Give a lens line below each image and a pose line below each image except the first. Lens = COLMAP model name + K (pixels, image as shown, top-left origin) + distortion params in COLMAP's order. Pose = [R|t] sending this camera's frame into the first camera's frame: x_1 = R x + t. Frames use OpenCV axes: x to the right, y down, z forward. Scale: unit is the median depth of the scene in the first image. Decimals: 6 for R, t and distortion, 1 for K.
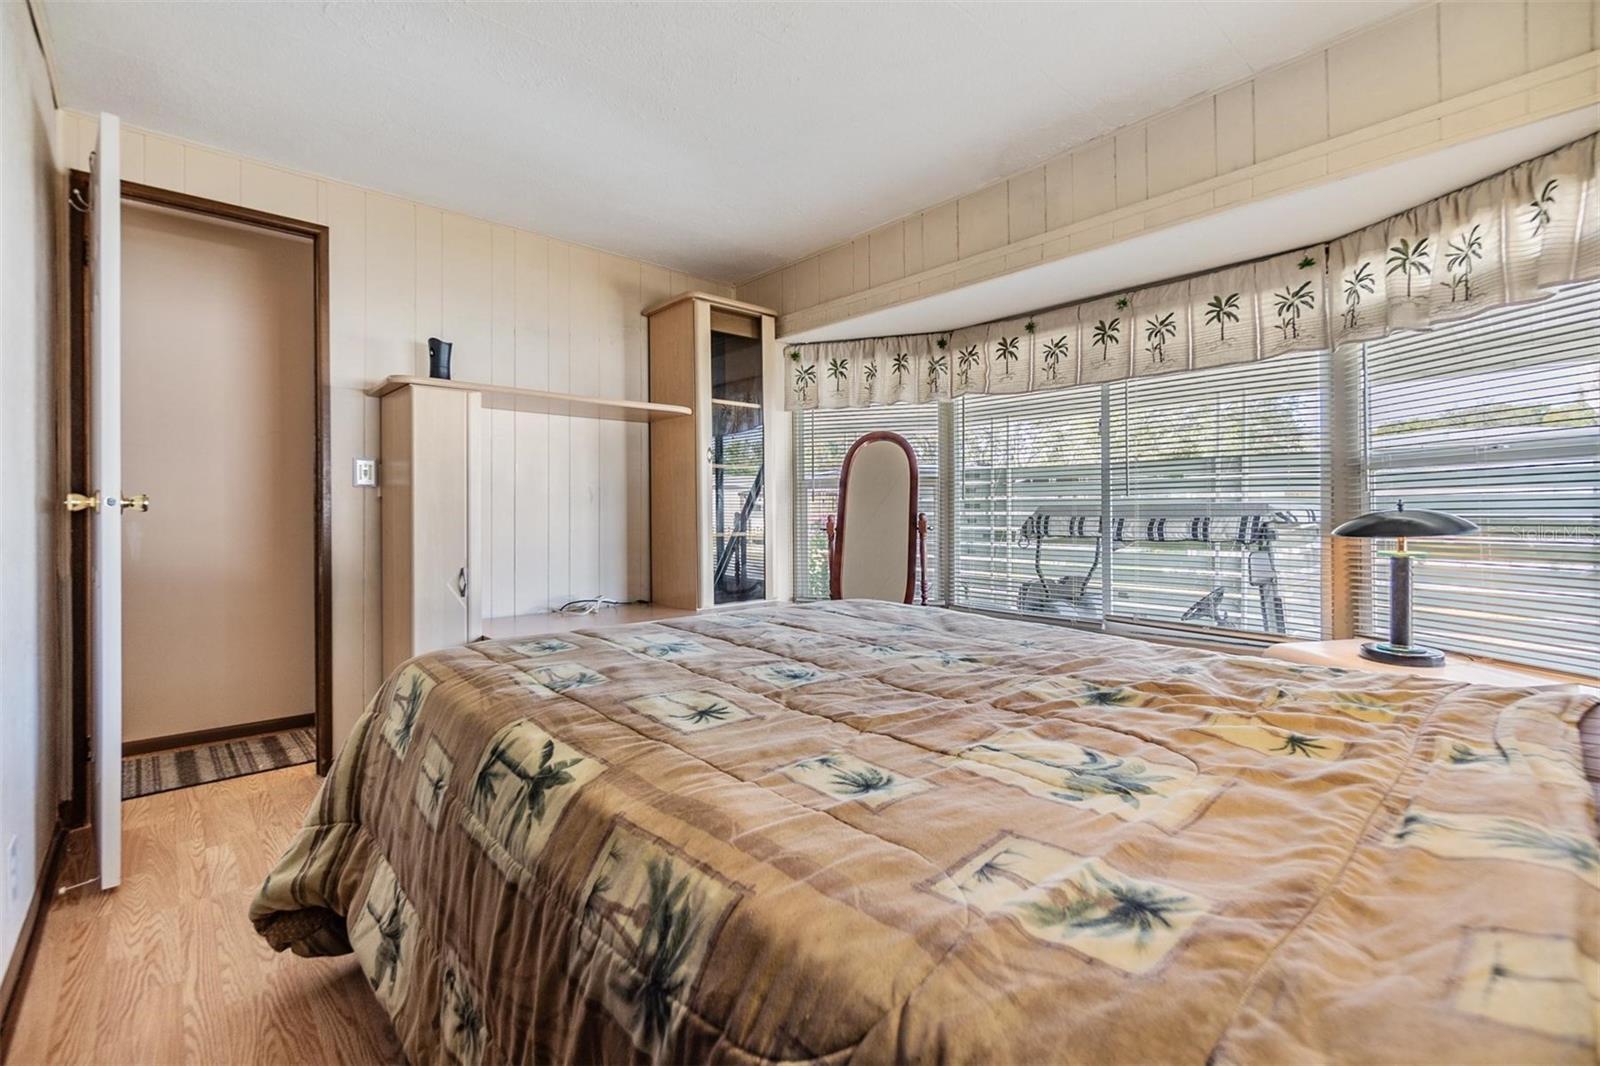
lens RADIAL K [[694.7, 0, 798.5], [0, 694.7, 525.3], [0, 0, 1]] dist [-0.009342, -0.000305]
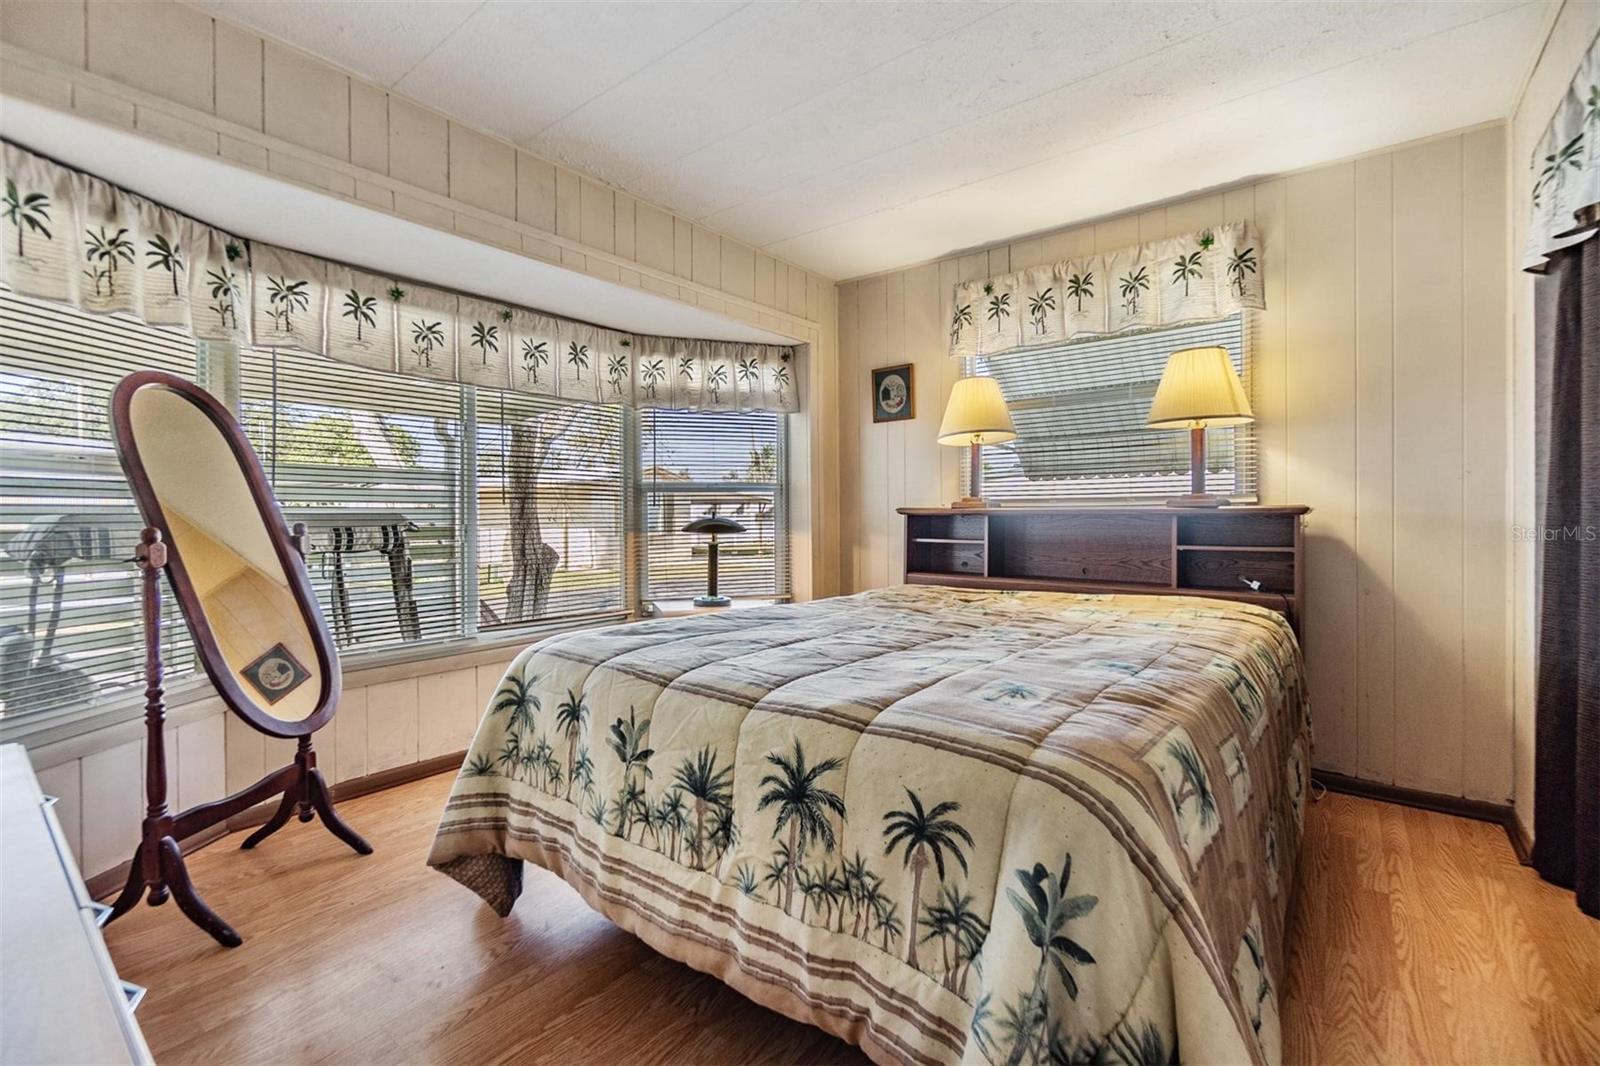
lens RADIAL K [[694.7, 0, 798.5], [0, 694.7, 525.3], [0, 0, 1]] dist [-0.009342, -0.000305]
pose [[-0.157093, -0.004566, 0.987573, -0.553440], [0.025447, 0.999639, 0.008669, -0.009557], [-0.987256, 0.026493, -0.156920, 0.682235]]
